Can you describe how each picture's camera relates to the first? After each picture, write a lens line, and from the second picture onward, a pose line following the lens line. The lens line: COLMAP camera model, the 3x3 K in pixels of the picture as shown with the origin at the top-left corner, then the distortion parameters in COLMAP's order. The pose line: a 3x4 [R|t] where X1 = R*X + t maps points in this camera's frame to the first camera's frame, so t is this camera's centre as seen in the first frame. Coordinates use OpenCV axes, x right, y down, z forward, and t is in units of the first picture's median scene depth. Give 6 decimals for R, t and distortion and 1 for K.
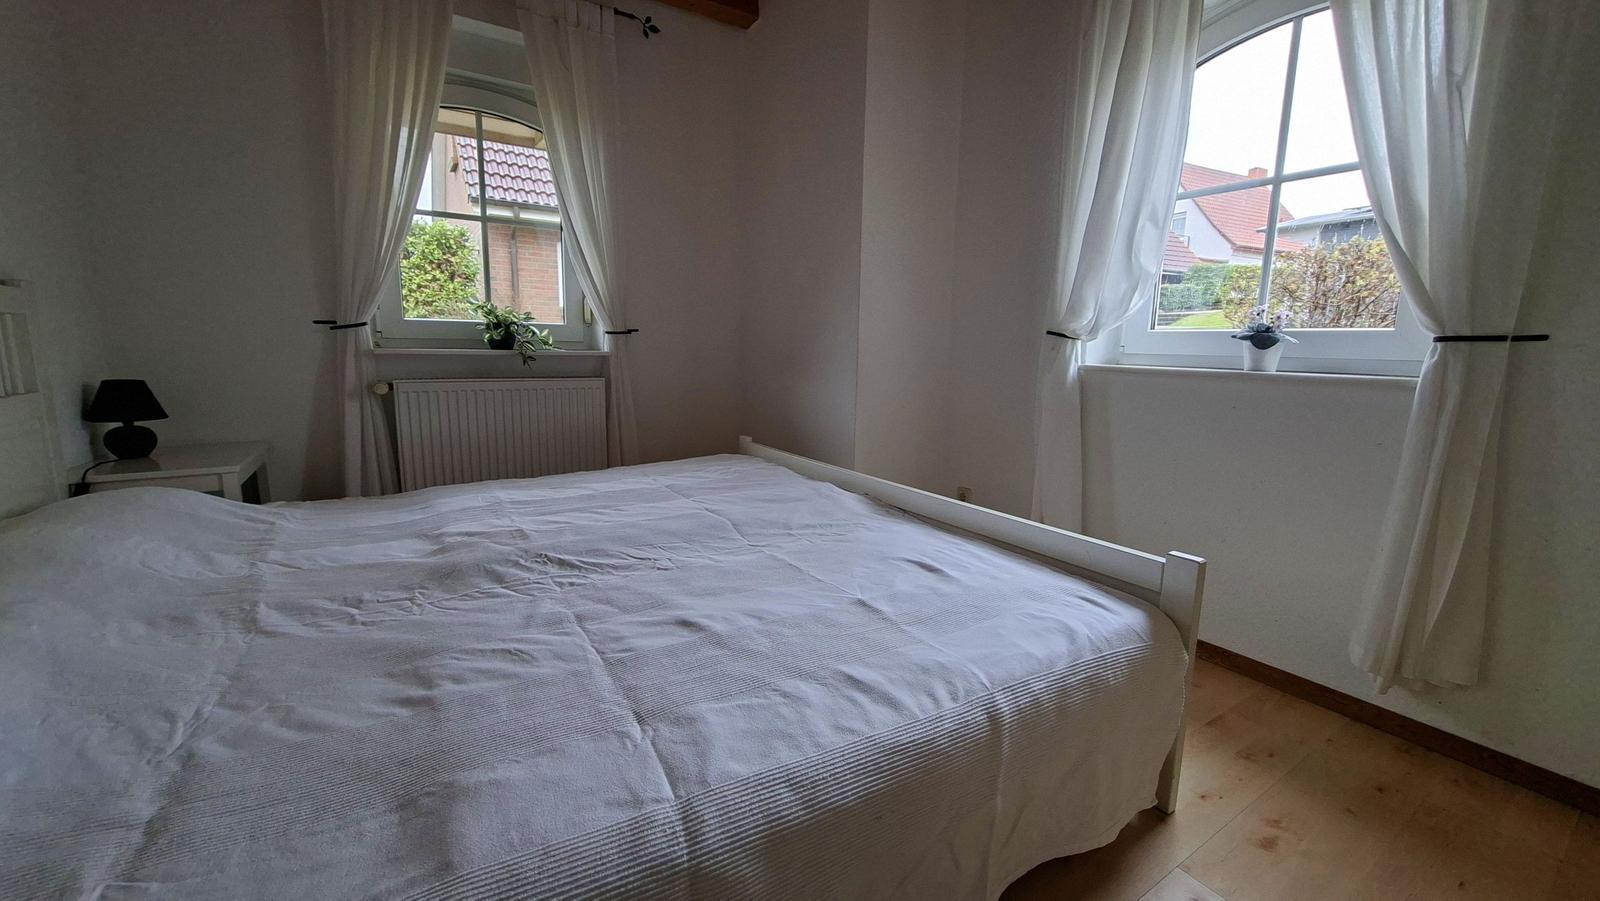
lens RADIAL K [[629.8, 0, 800.0], [0, 629.8, 450.5], [0, 0, 1]] dist [-0.001813, -0.000037]
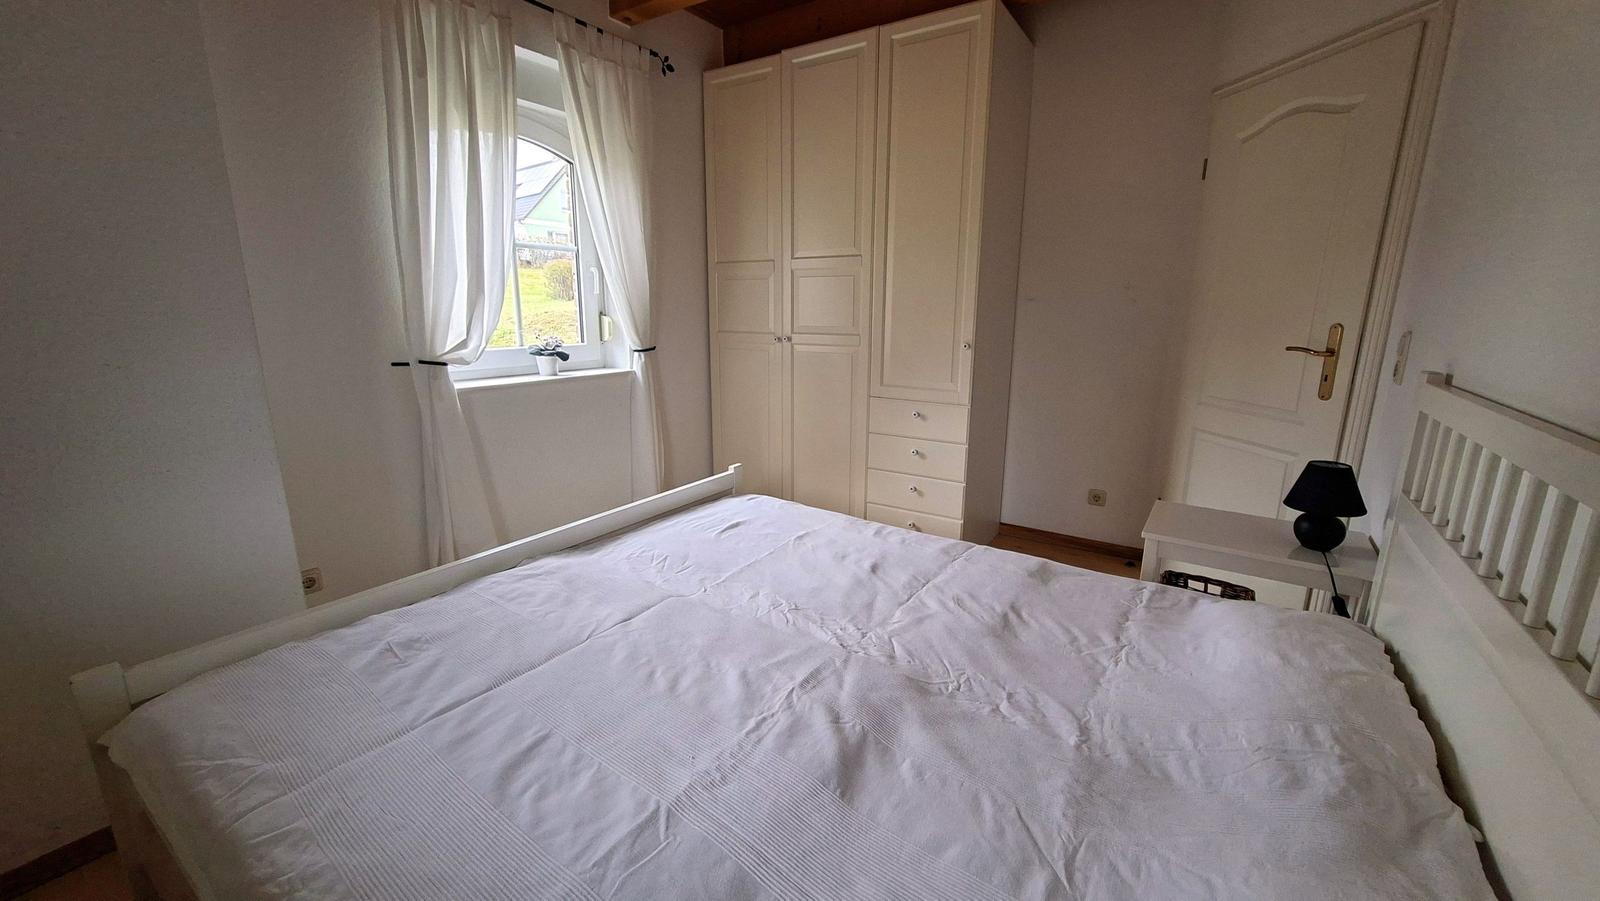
lens RADIAL K [[629.8, 0, 800.0], [0, 629.8, 450.5], [0, 0, 1]] dist [-0.001813, -0.000037]
pose [[-0.394381, -0.225429, 0.890868, -1.537607], [0.136063, 0.944434, 0.299218, -0.553897], [-0.908818, 0.239220, -0.341795, 1.699240]]
